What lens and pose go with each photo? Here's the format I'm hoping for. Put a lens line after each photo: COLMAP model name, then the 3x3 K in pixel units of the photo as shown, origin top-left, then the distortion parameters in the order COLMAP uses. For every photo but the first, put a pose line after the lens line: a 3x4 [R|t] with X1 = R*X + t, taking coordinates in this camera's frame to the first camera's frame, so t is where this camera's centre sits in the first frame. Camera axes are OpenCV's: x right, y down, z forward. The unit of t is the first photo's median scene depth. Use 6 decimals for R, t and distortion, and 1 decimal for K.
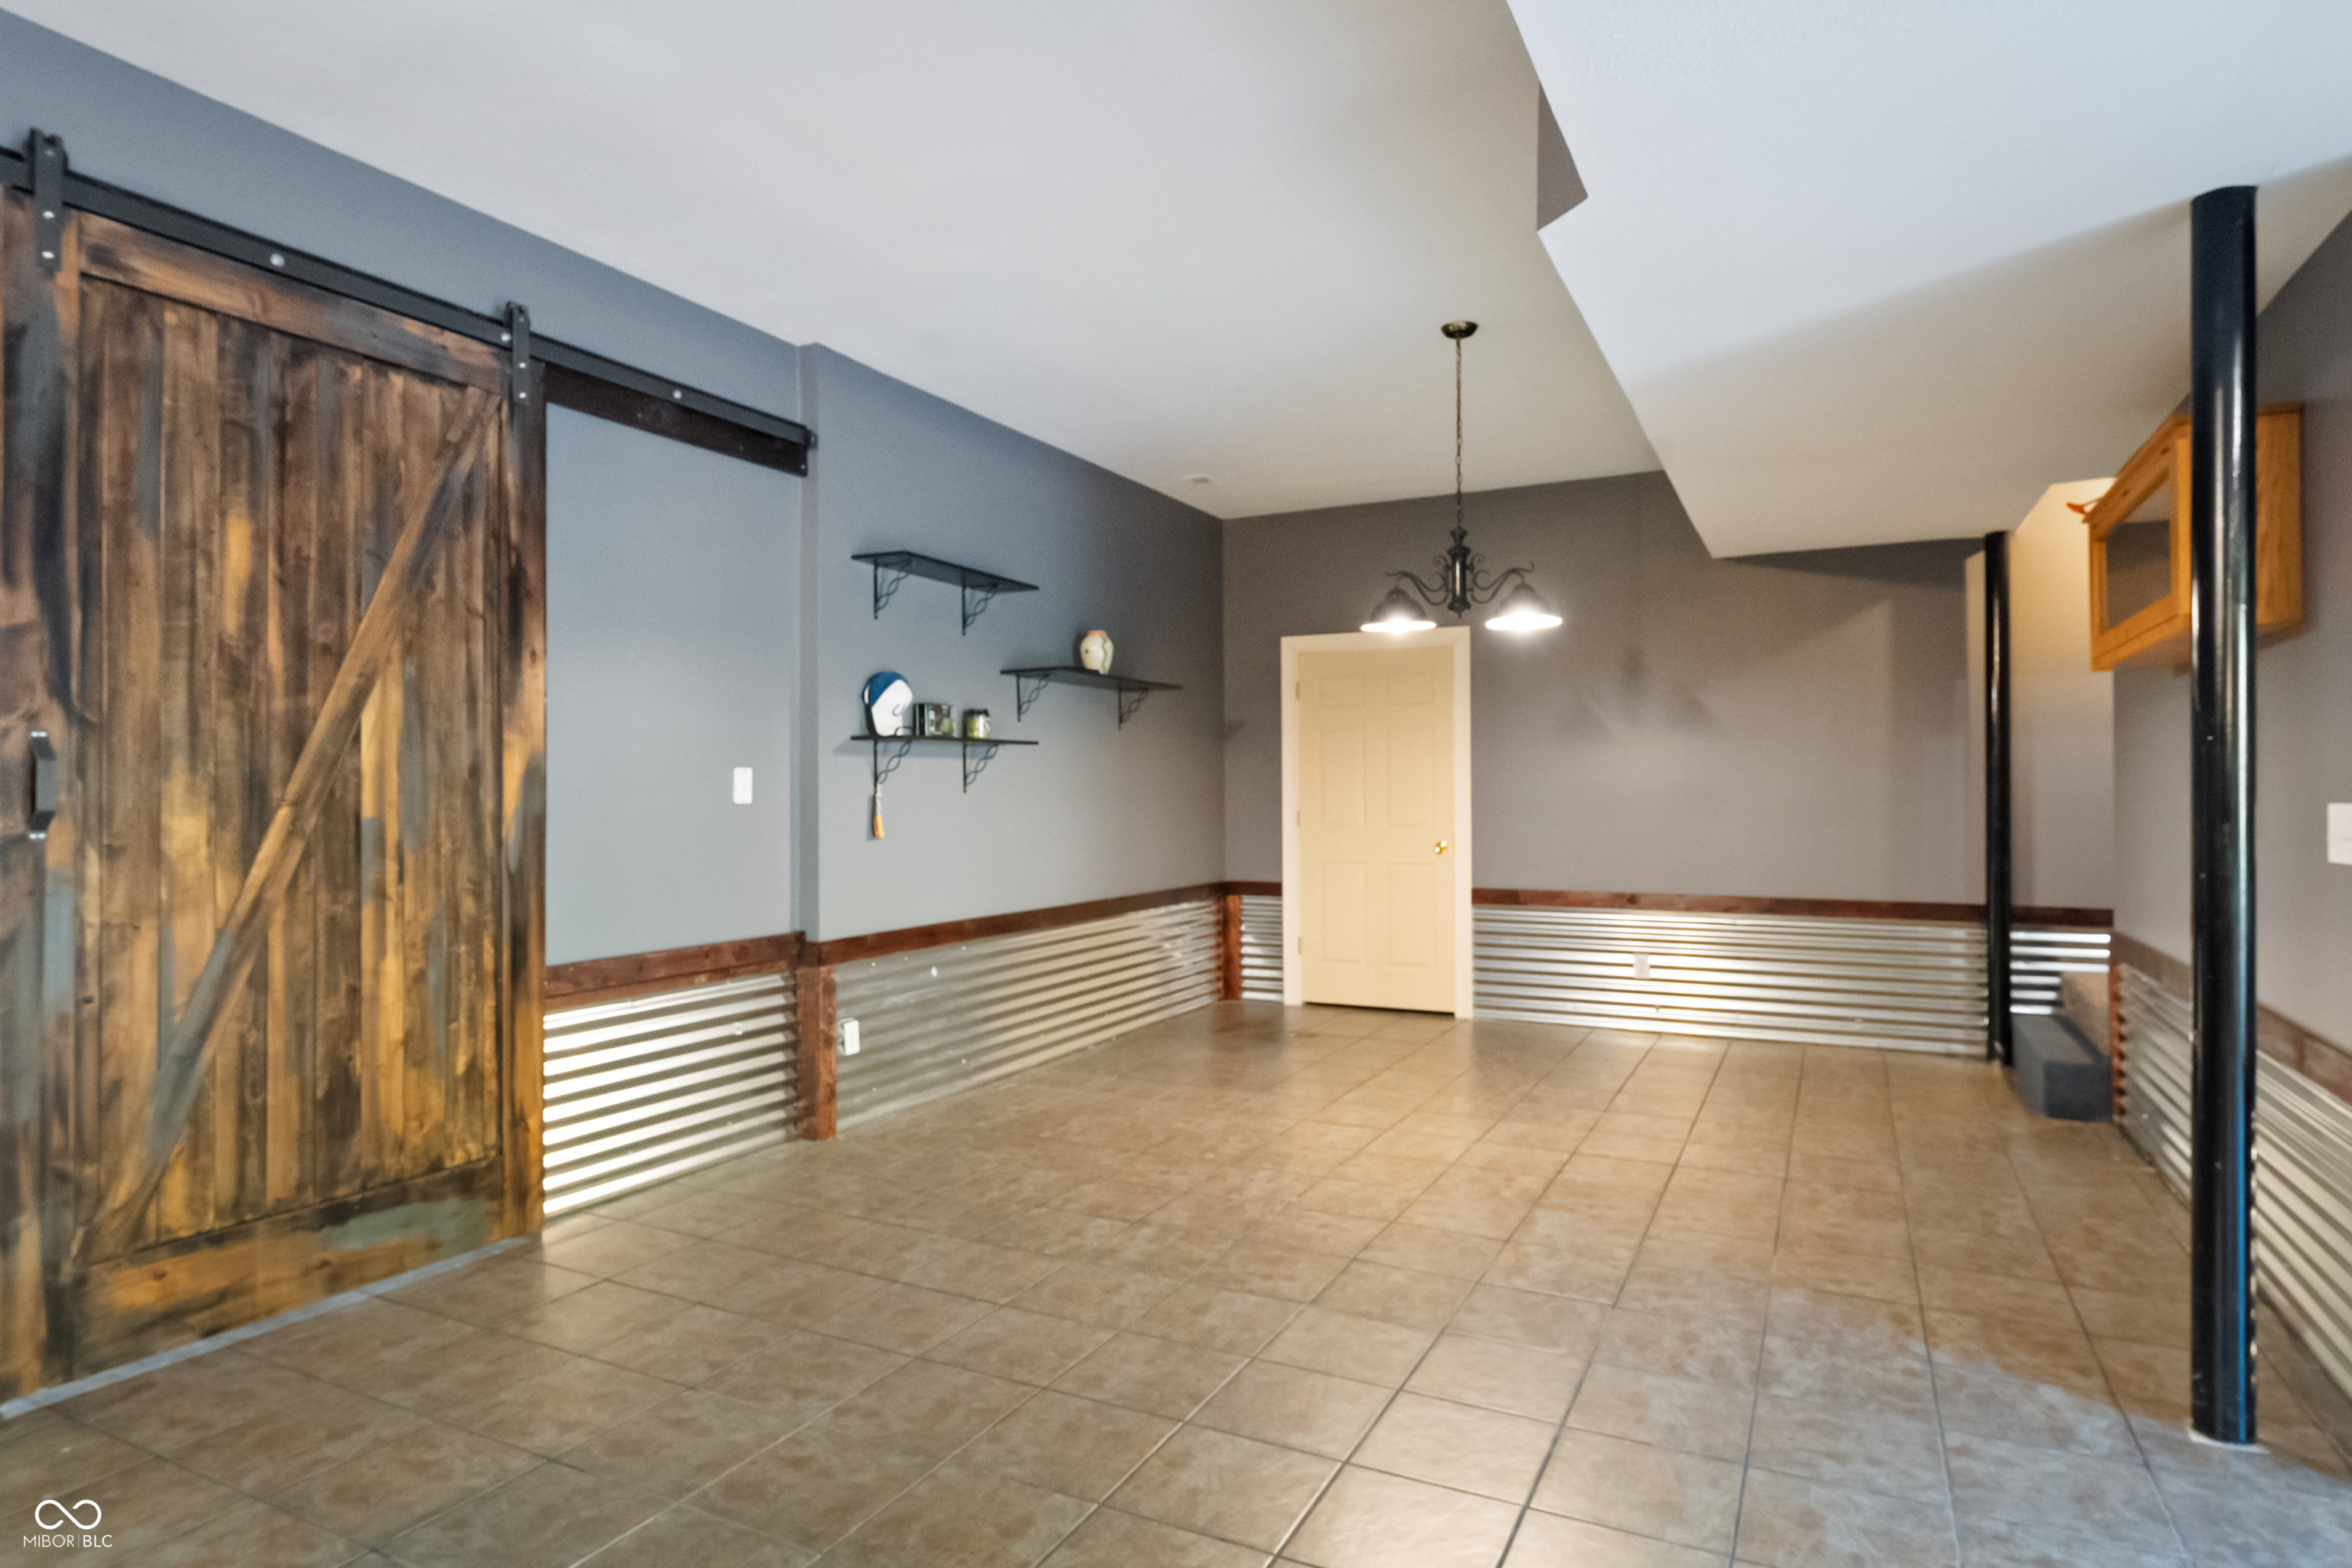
lens RADIAL K [[1276.5, 0, 1172.7], [0, 1276.5, 785.9], [0, 0, 1]] dist [0.005986, 0.003691]
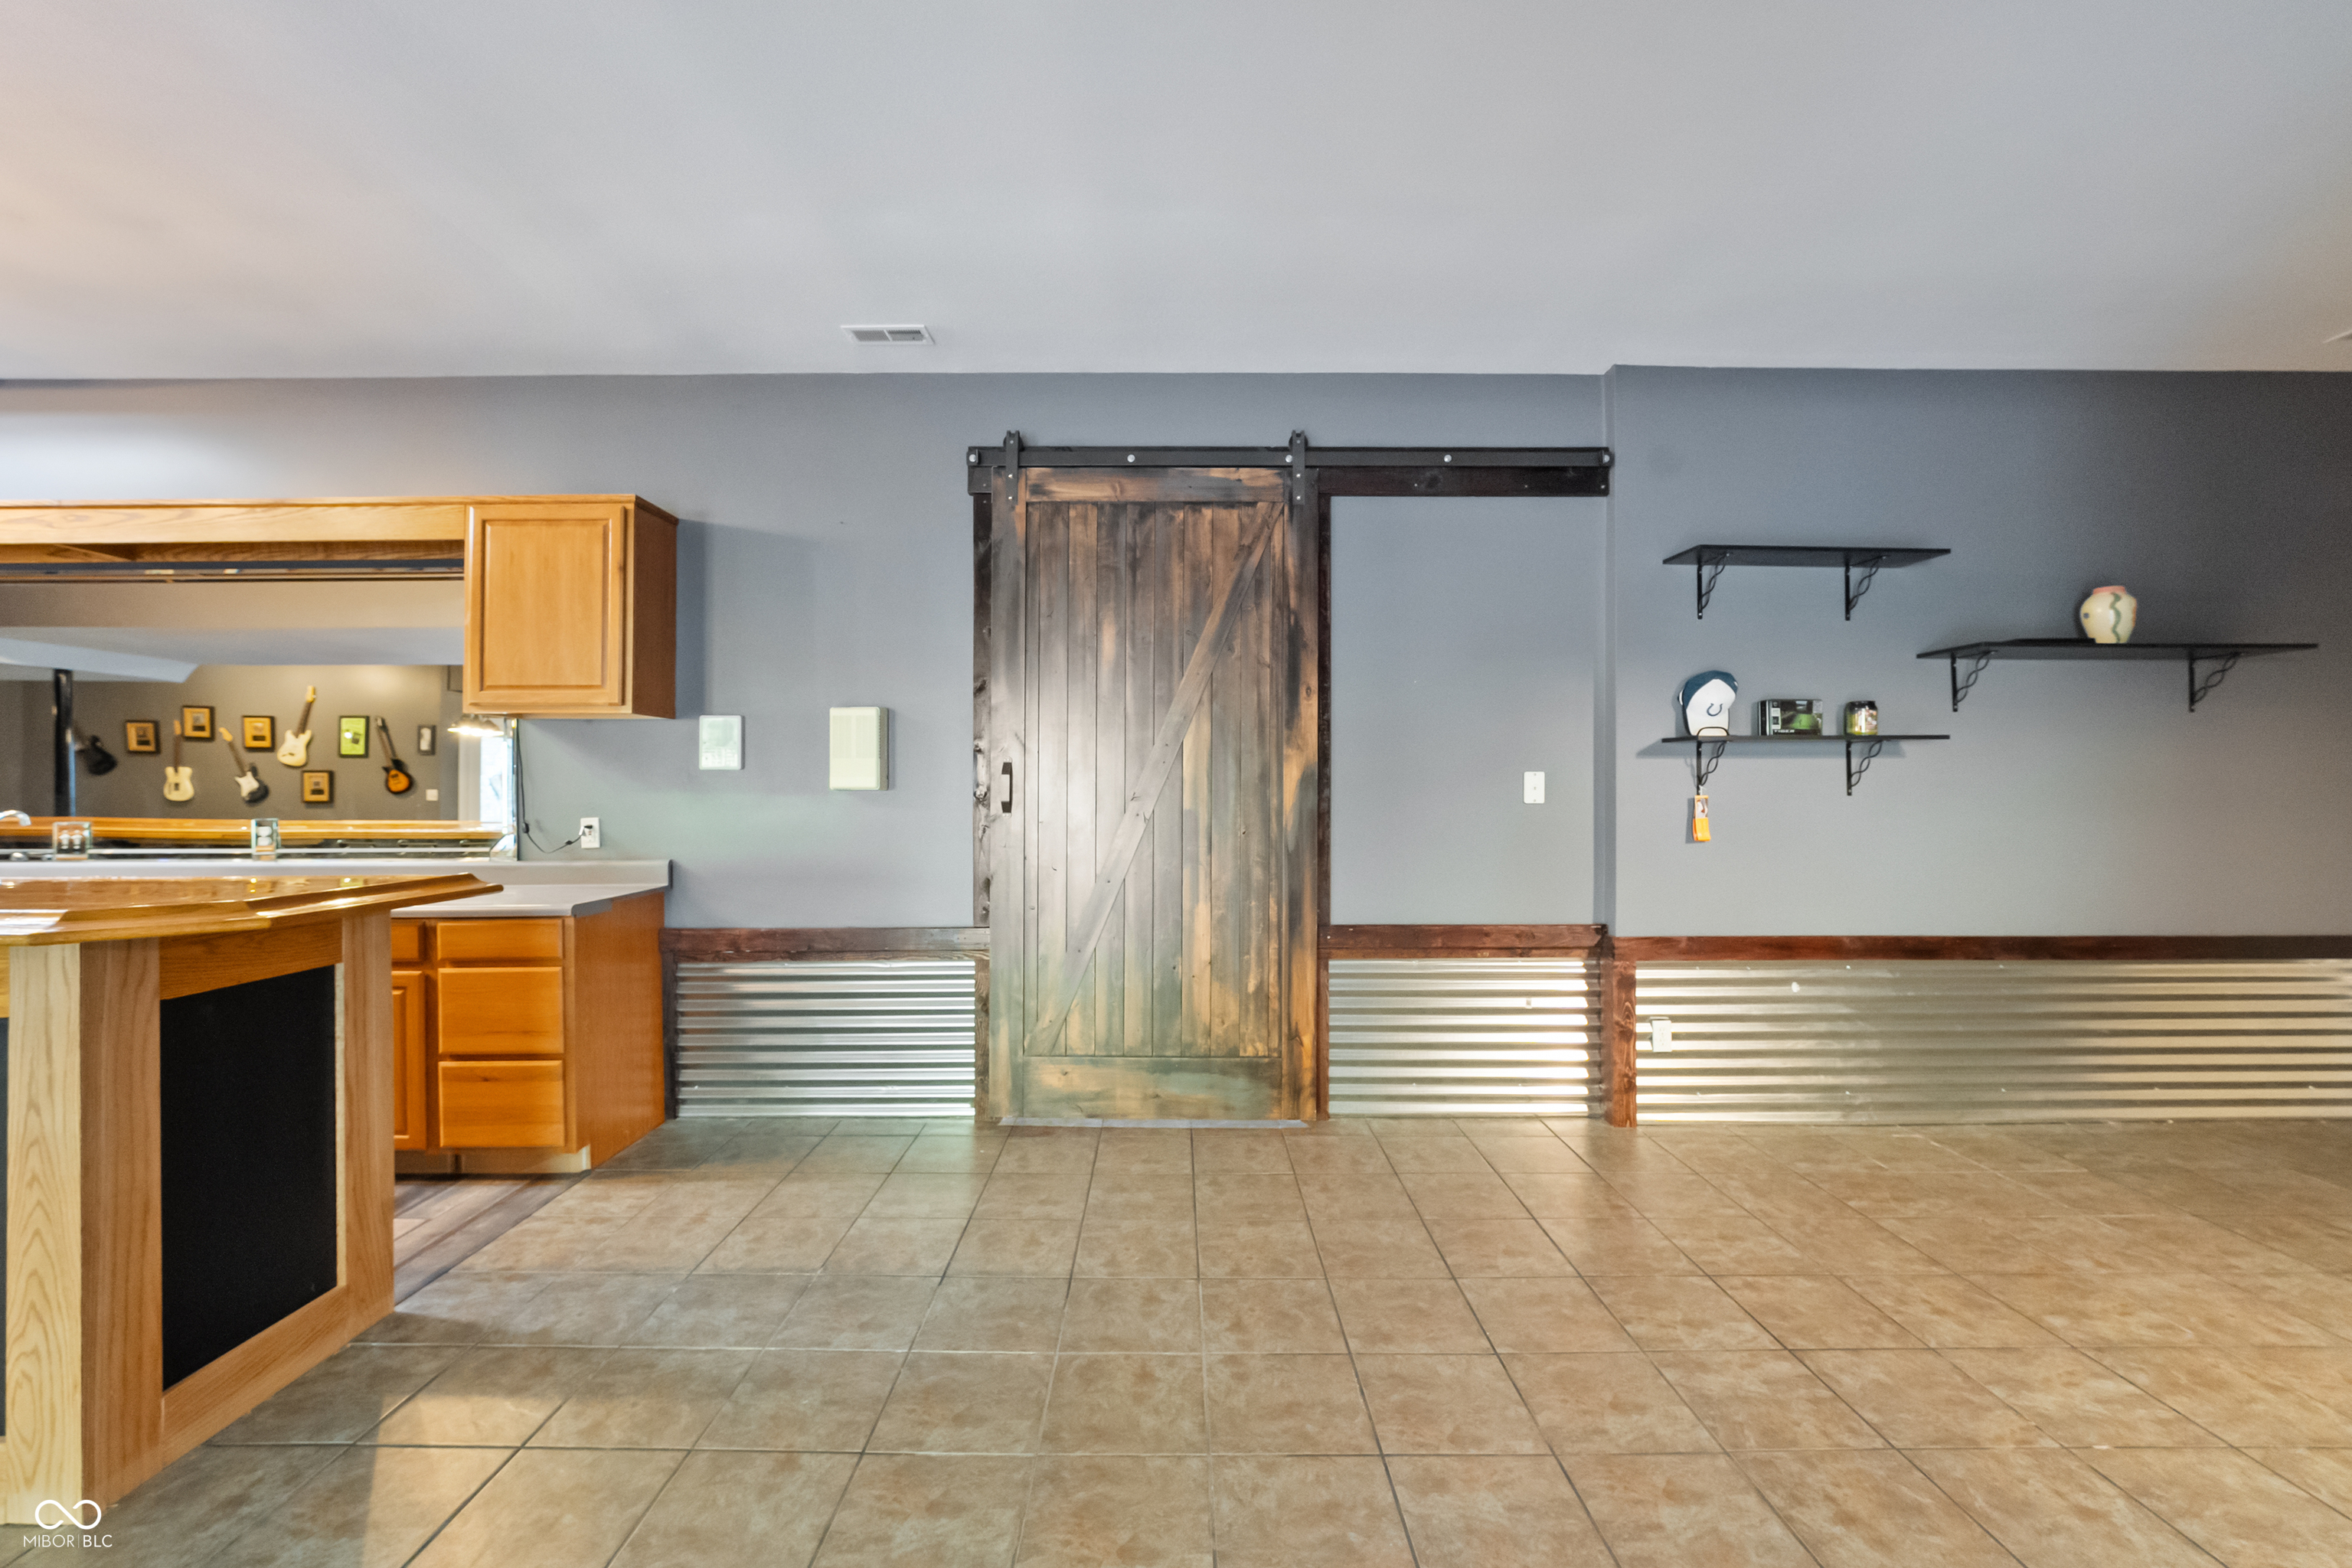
lens RADIAL K [[954.6, 0, 1175.7], [0, 954.6, 787.3], [0, 0, 1]] dist [-0.012906, 0.001462]
pose [[0.470948, 0.003777, -0.882153, 0.327270], [-0.000354, 0.999992, 0.004092, -0.005127], [0.882161, -0.001615, 0.470946, 0.428566]]
